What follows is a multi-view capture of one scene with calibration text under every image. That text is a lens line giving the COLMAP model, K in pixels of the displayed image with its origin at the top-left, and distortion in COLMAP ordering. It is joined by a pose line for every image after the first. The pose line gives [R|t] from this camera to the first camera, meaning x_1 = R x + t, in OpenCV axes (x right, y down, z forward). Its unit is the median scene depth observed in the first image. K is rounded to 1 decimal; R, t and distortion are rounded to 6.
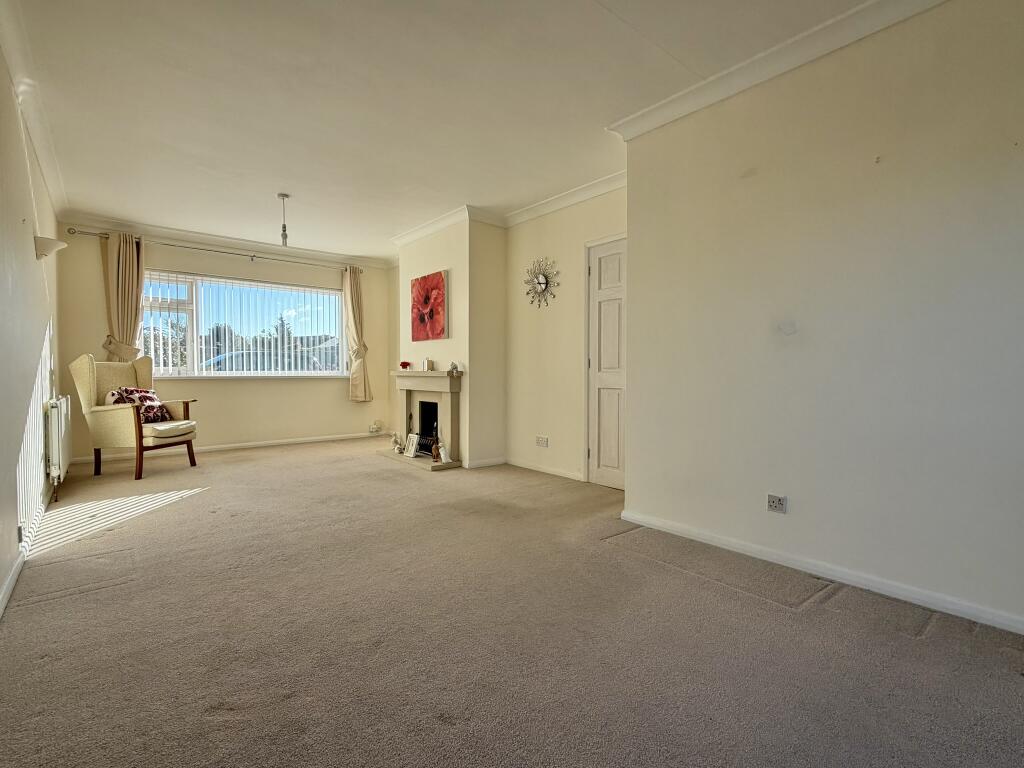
lens RADIAL K [[481.2, 0, 513.2], [0, 481.2, 380.0], [0, 0, 1]] dist [0.001738, -0.000366]
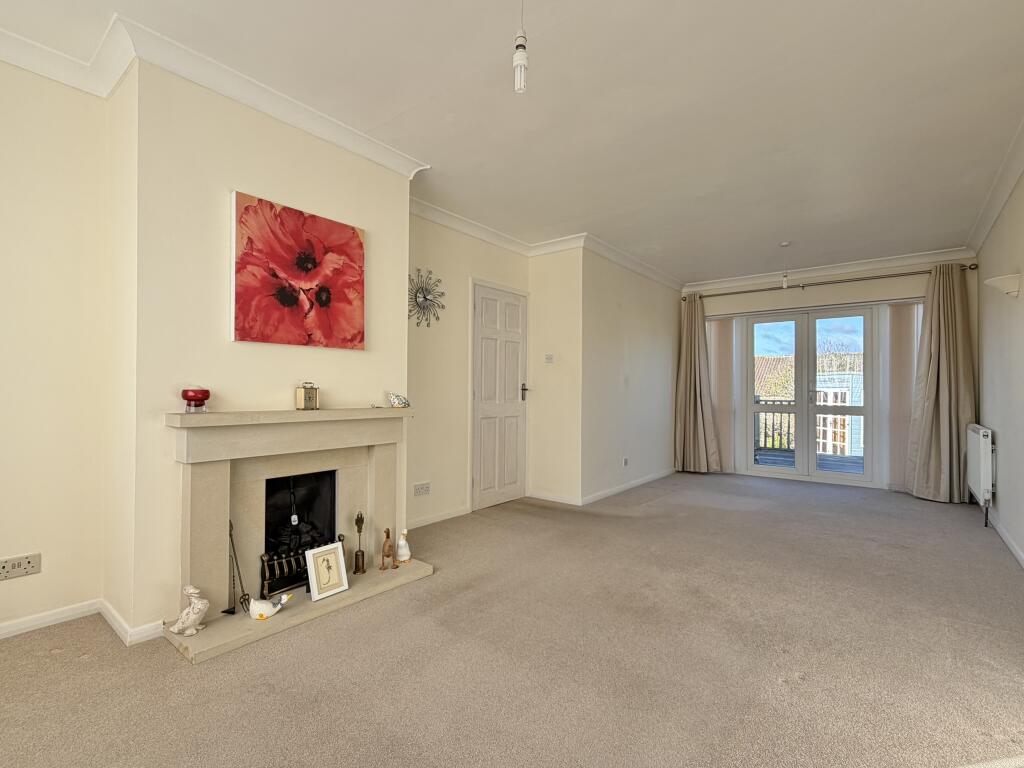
lens RADIAL K [[481.2, 0, 511.4], [0, 481.2, 382.9], [0, 0, 1]] dist [0.001738, -0.000366]
pose [[-0.186880, 0.016576, 0.982243, -0.706253], [0.016595, 0.999768, -0.013715, -0.036575], [-0.982243, 0.013737, -0.187112, 0.908599]]
